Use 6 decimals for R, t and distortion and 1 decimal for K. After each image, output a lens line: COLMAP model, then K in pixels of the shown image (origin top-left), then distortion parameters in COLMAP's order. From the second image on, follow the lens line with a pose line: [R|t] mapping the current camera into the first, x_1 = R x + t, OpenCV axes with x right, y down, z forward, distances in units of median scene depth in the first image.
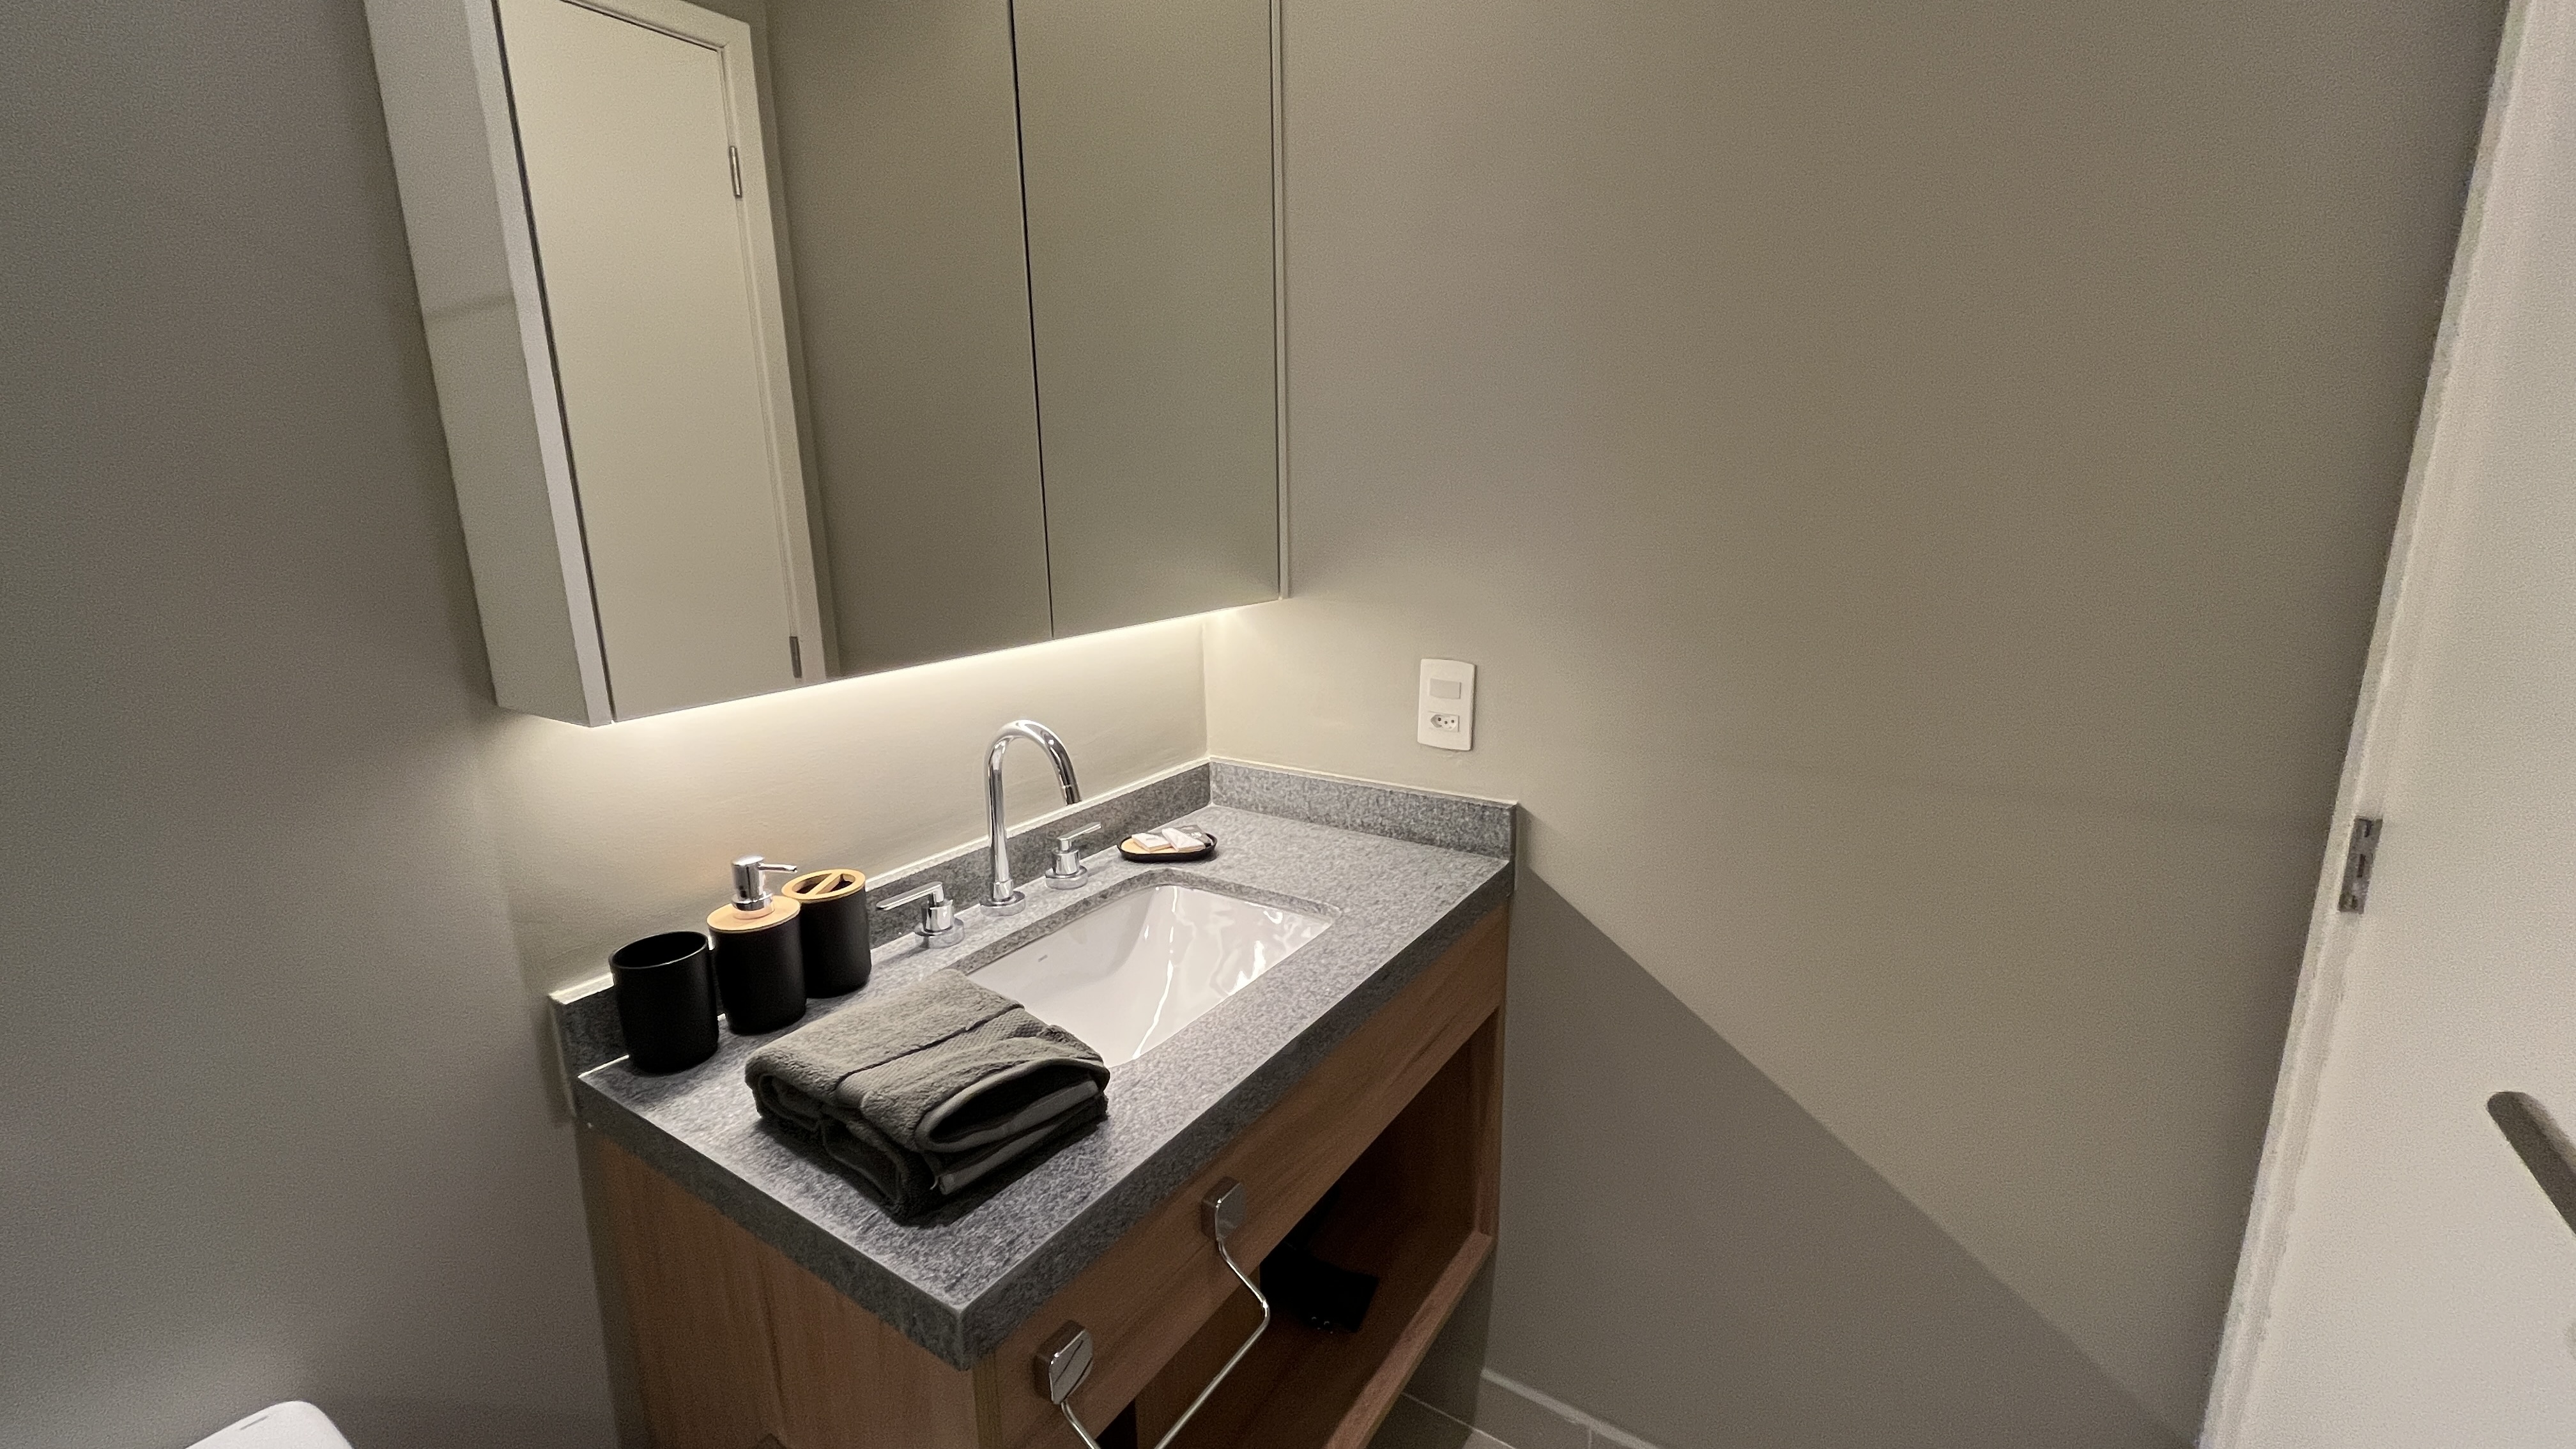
lens RADIAL K [[1061.4, 0, 1288.0], [0, 1061.4, 724.5], [0, 0, 1]] dist [-0.000664, 0.000045]
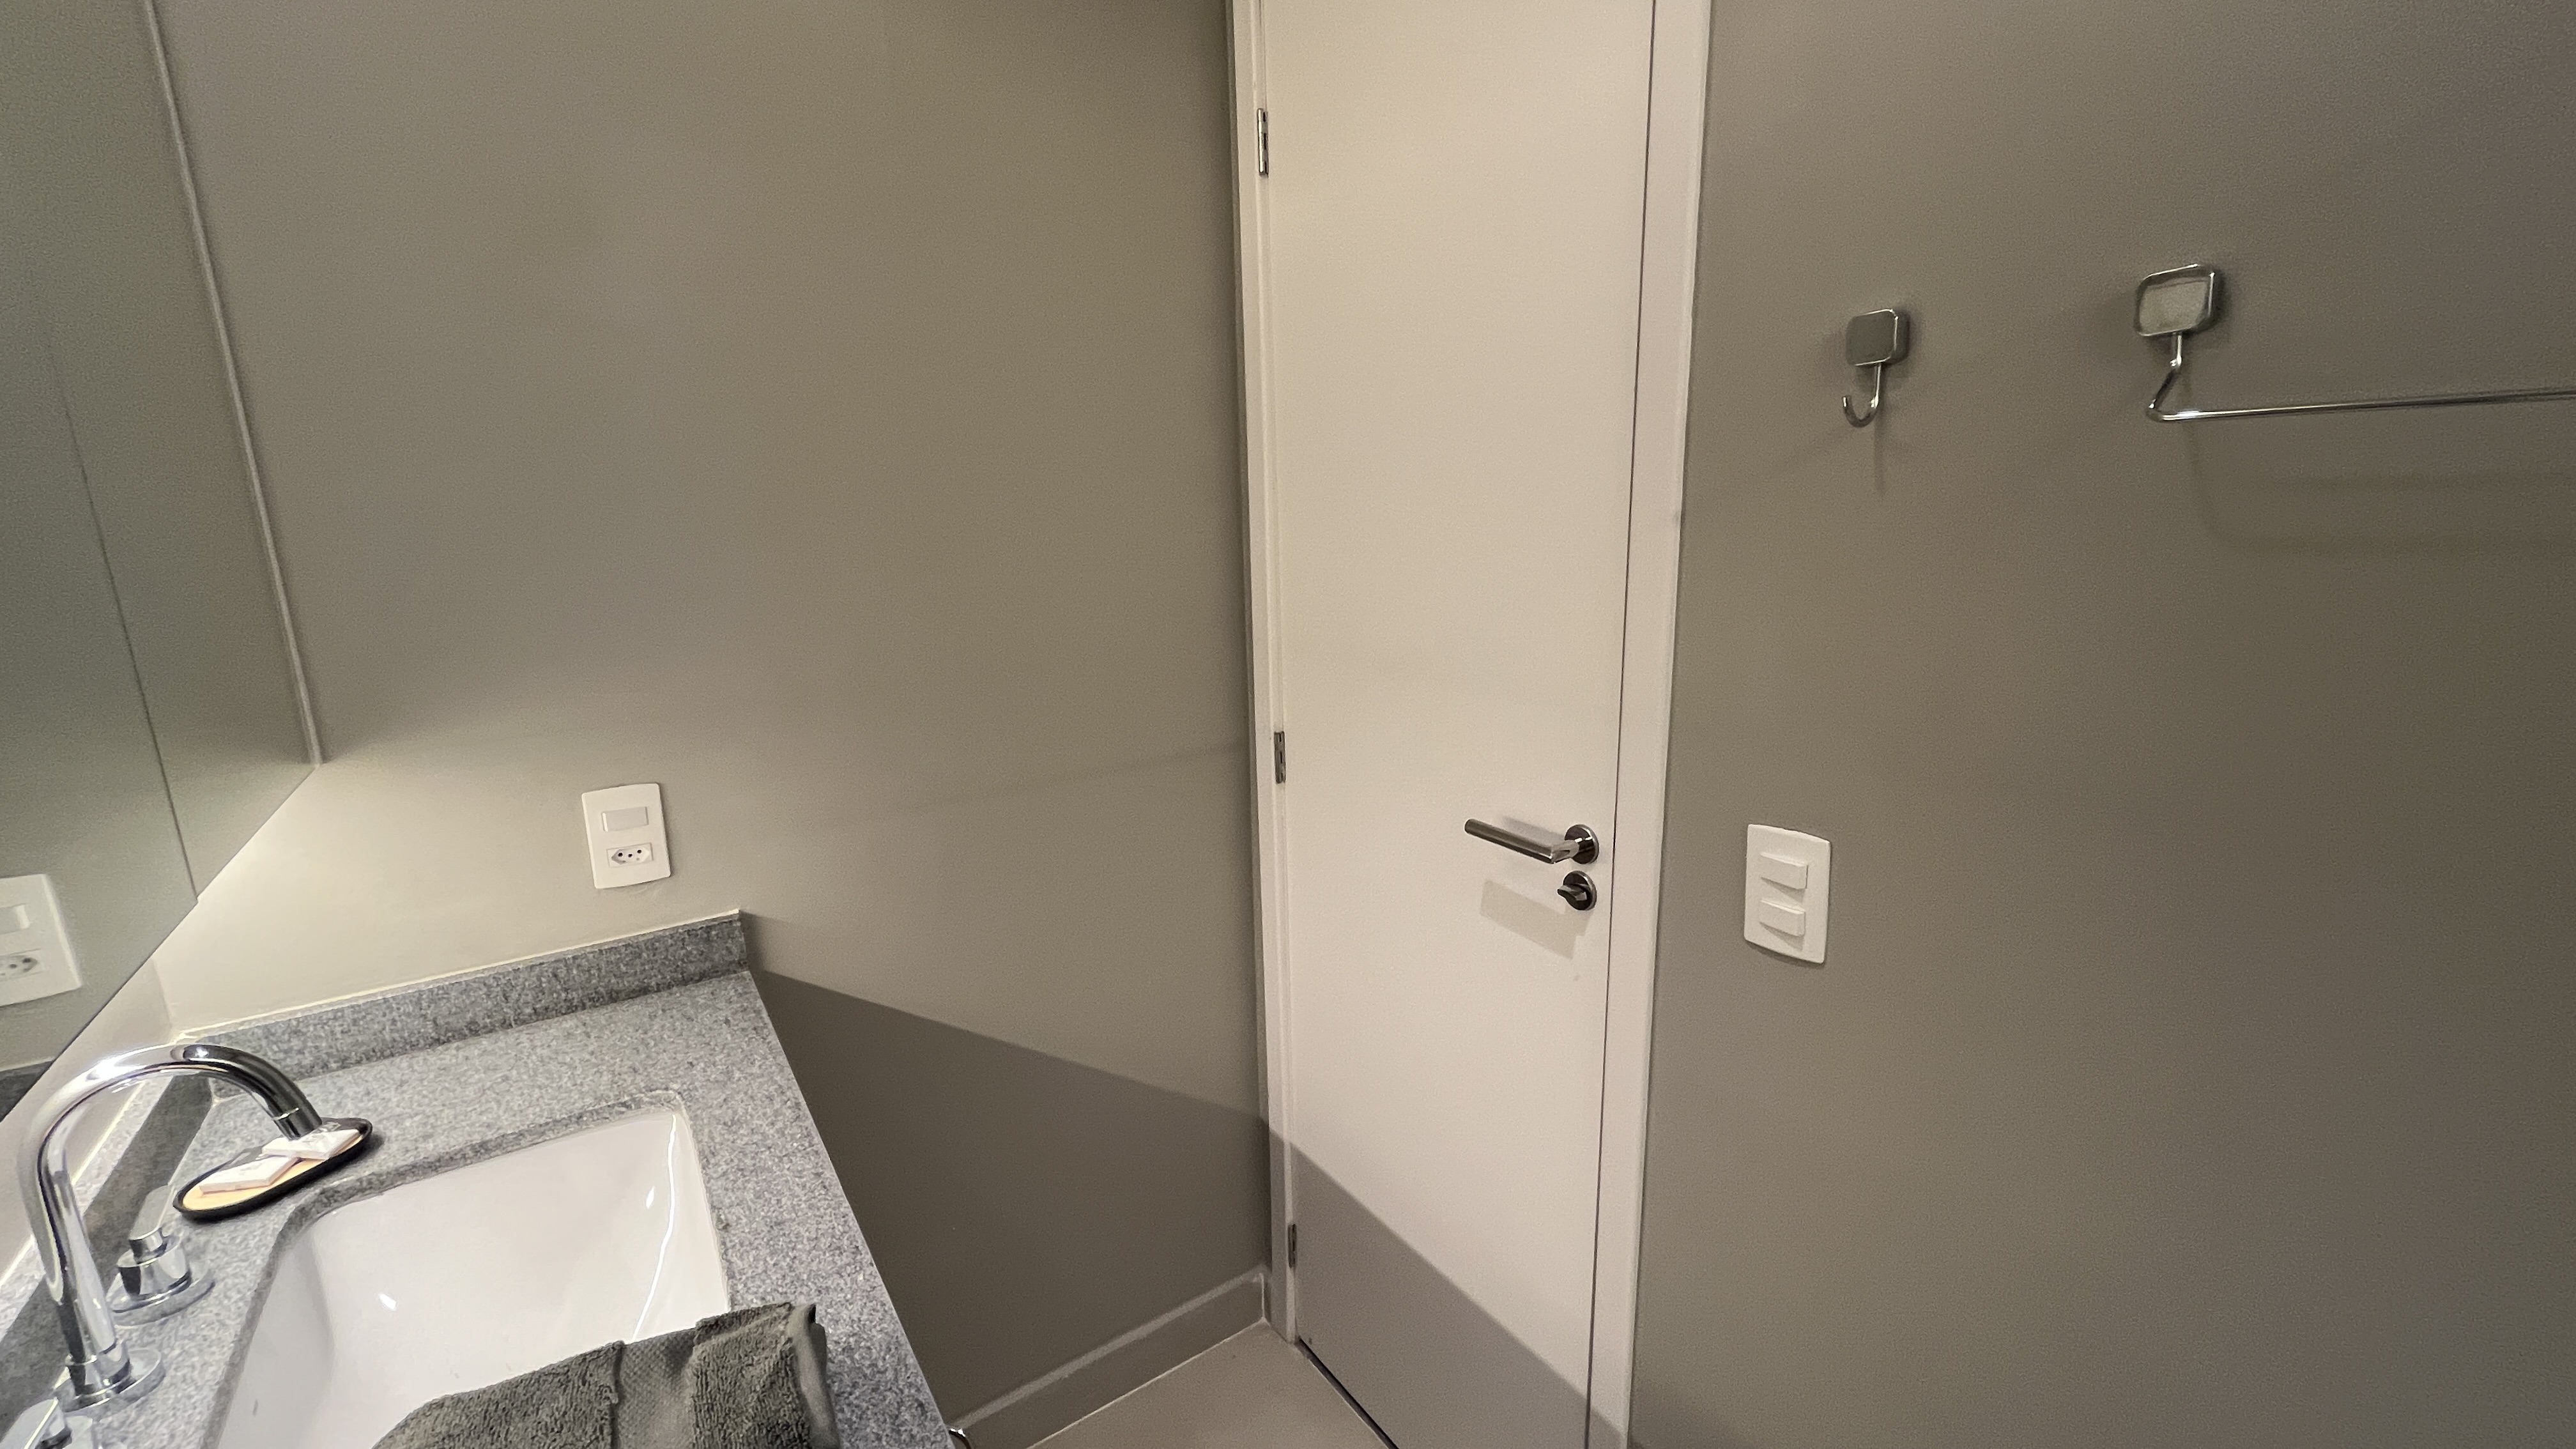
lens RADIAL K [[1049.2, 0, 1284.1], [0, 1049.2, 724.3], [0, 0, 1]] dist [-0.004062, -0.000139]
pose [[0.379777, -0.194553, 0.904389, -0.415072], [0.227193, 0.967308, 0.112684, -0.082761], [-0.896746, 0.162676, 0.411562, 0.134039]]
